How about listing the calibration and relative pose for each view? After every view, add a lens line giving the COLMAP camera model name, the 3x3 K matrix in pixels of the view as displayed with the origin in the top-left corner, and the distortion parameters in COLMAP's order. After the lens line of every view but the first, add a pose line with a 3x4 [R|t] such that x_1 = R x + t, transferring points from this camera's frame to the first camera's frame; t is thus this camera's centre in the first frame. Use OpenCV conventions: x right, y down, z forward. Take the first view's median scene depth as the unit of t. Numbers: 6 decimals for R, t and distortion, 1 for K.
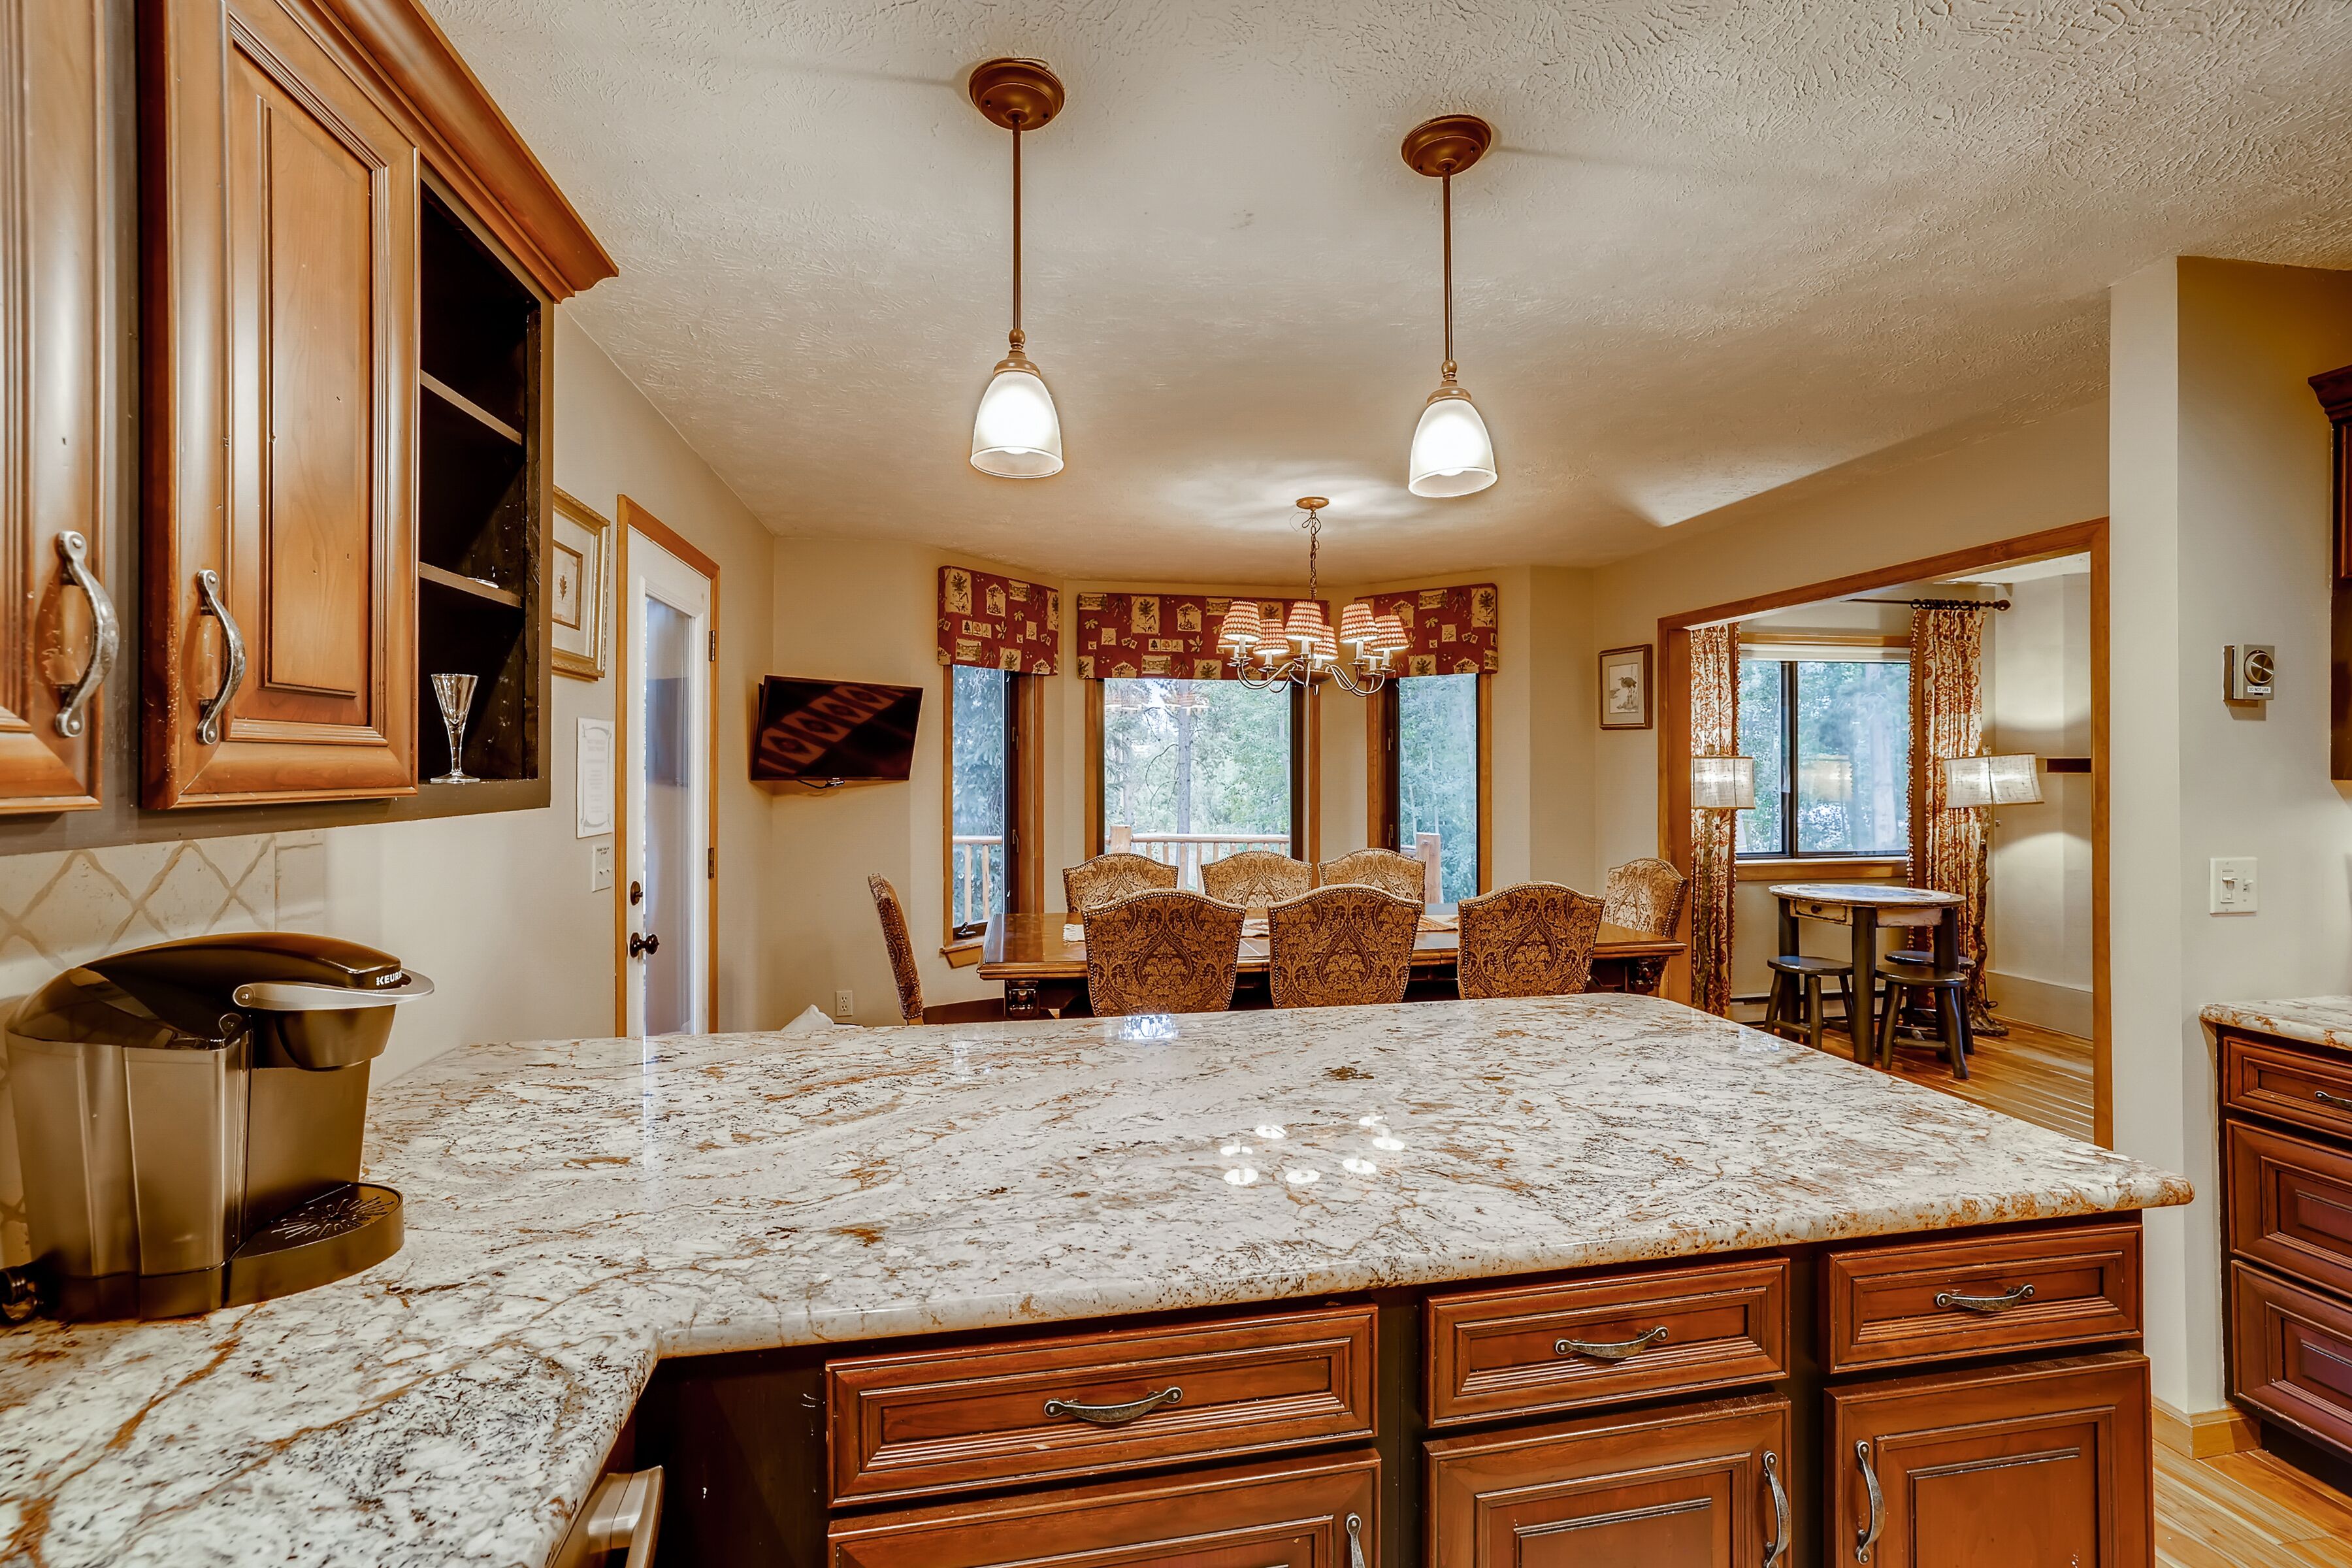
lens RADIAL K [[1020.0, 0, 1177.9], [0, 1020.0, 774.1], [0, 0, 1]] dist [0.019896, 0.000982]
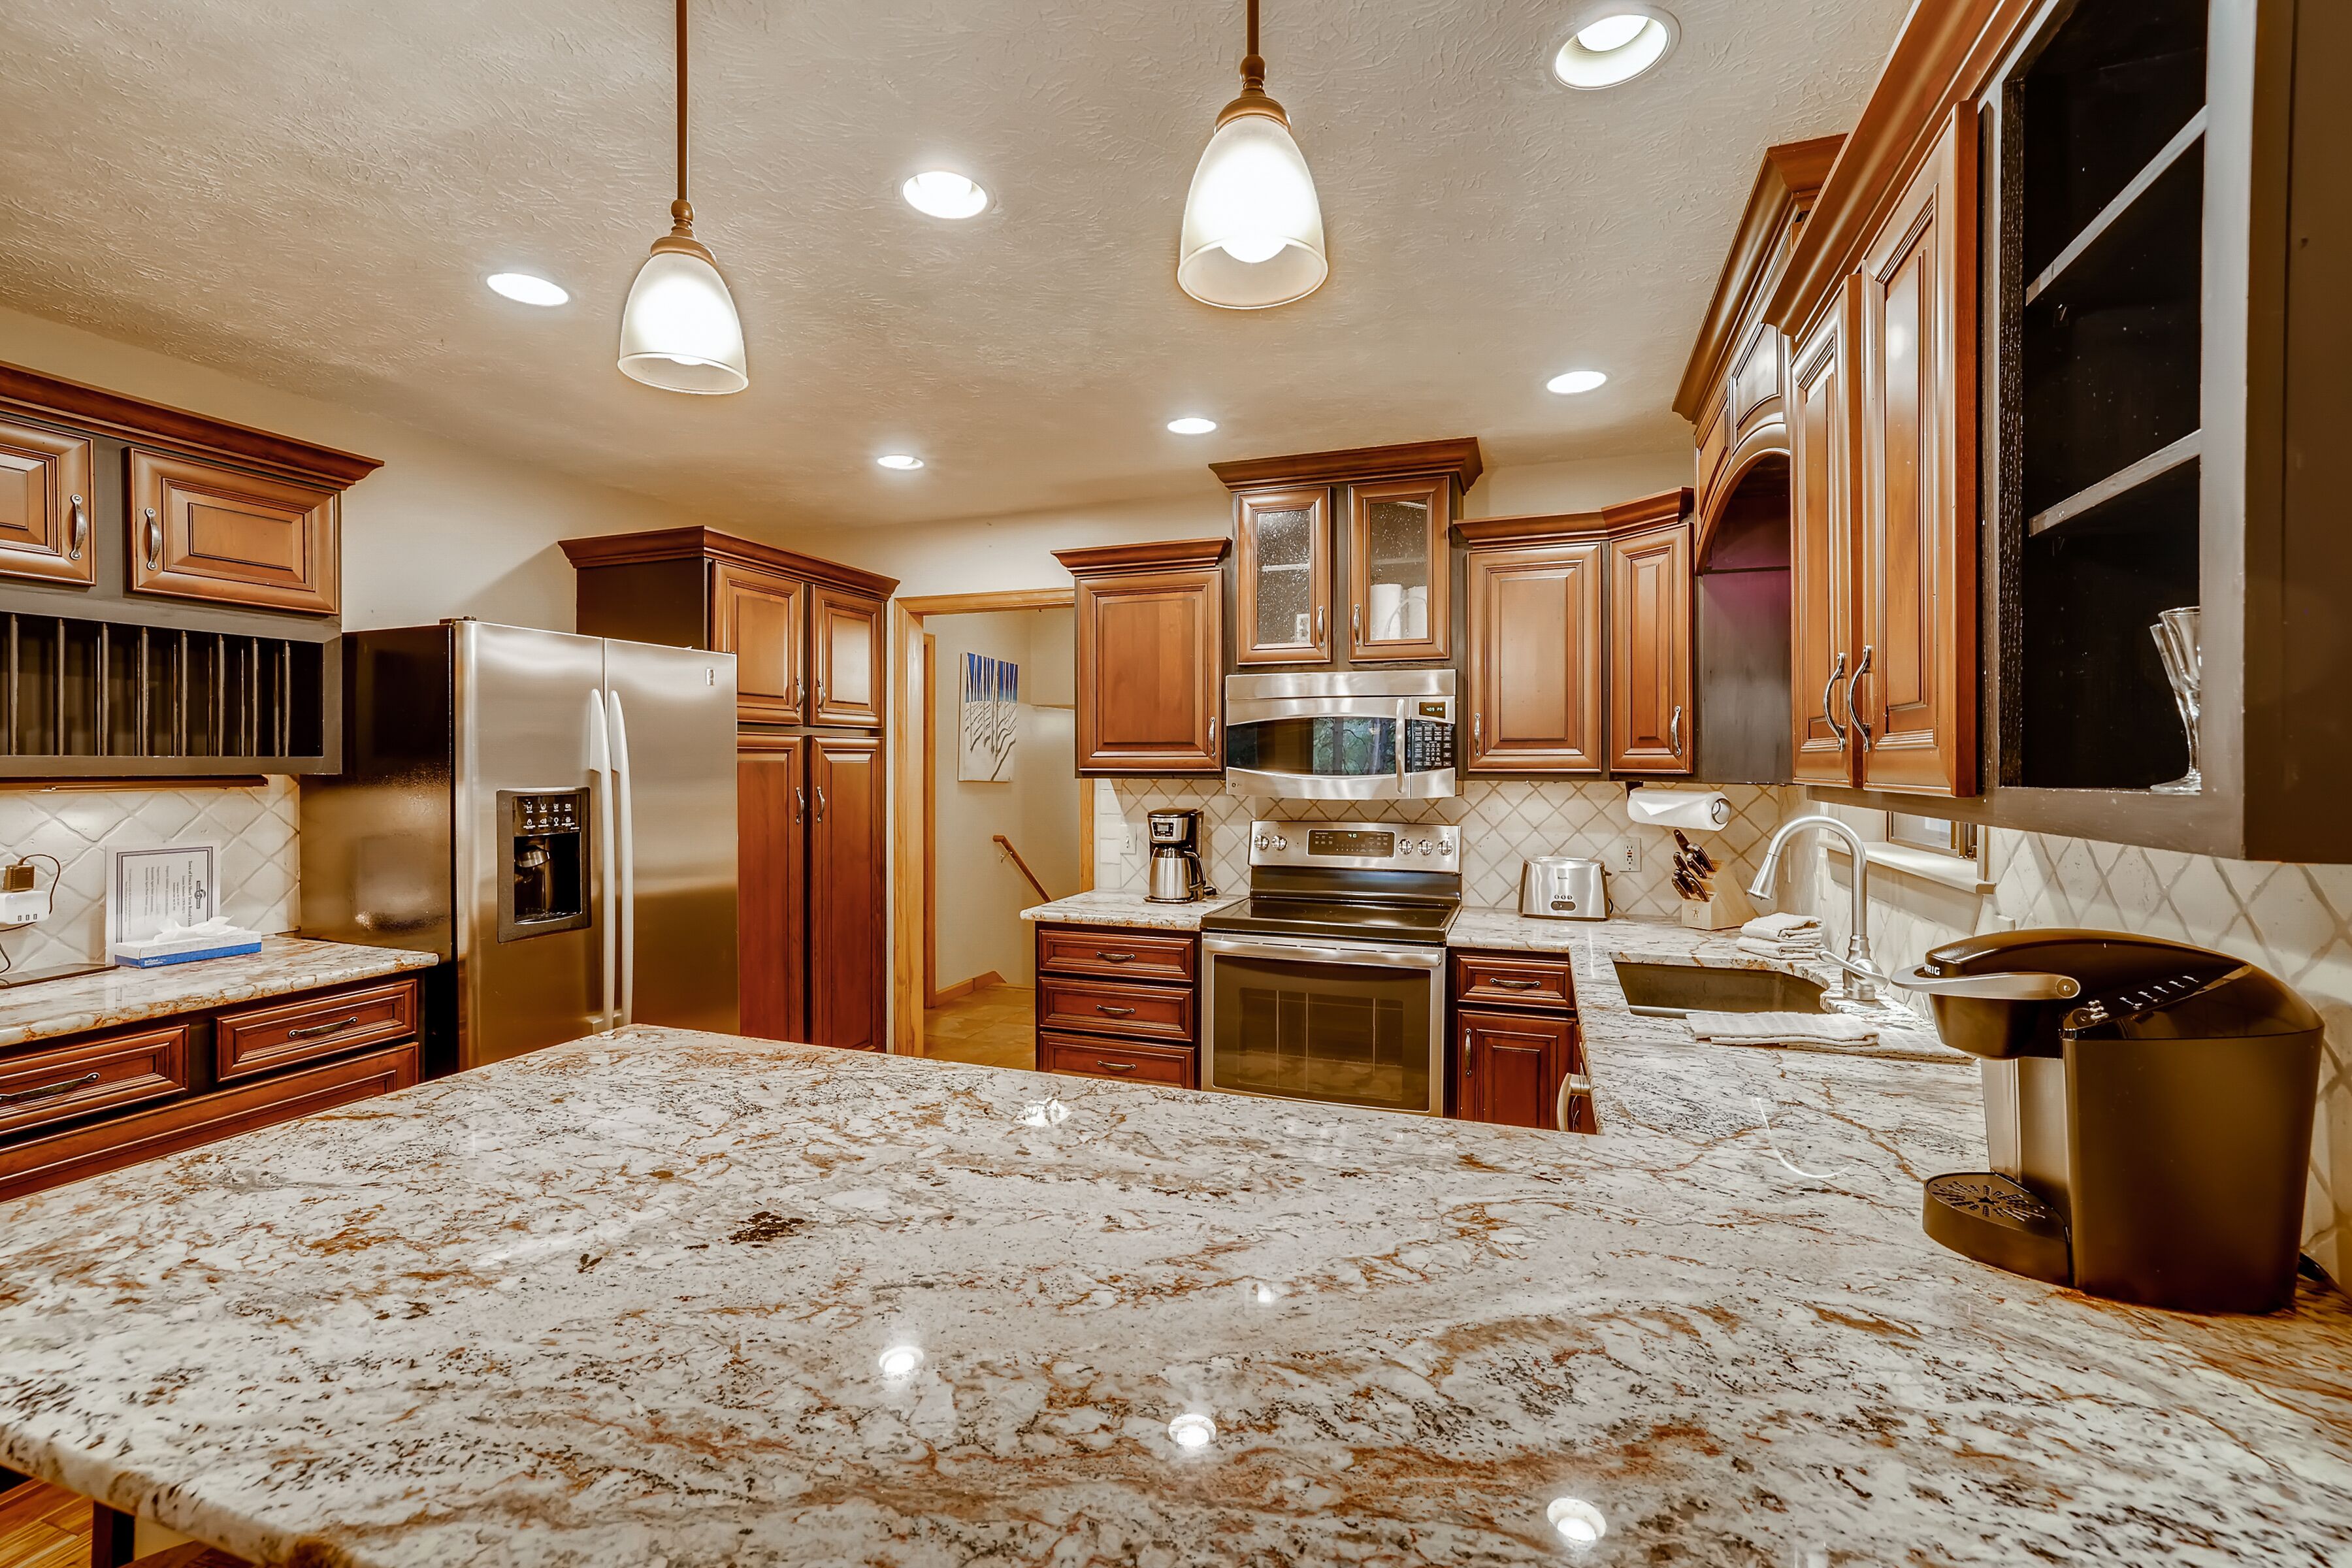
lens RADIAL K [[1020.0, 0, 1175.9], [0, 1020.0, 767.7], [0, 0, 1]] dist [0.019896, 0.000982]
pose [[-0.860815, -0.001608, 0.508915, -0.492308], [0.001724, 0.999980, 0.006076, -0.010161], [-0.508915, 0.006108, -0.860795, 1.766704]]
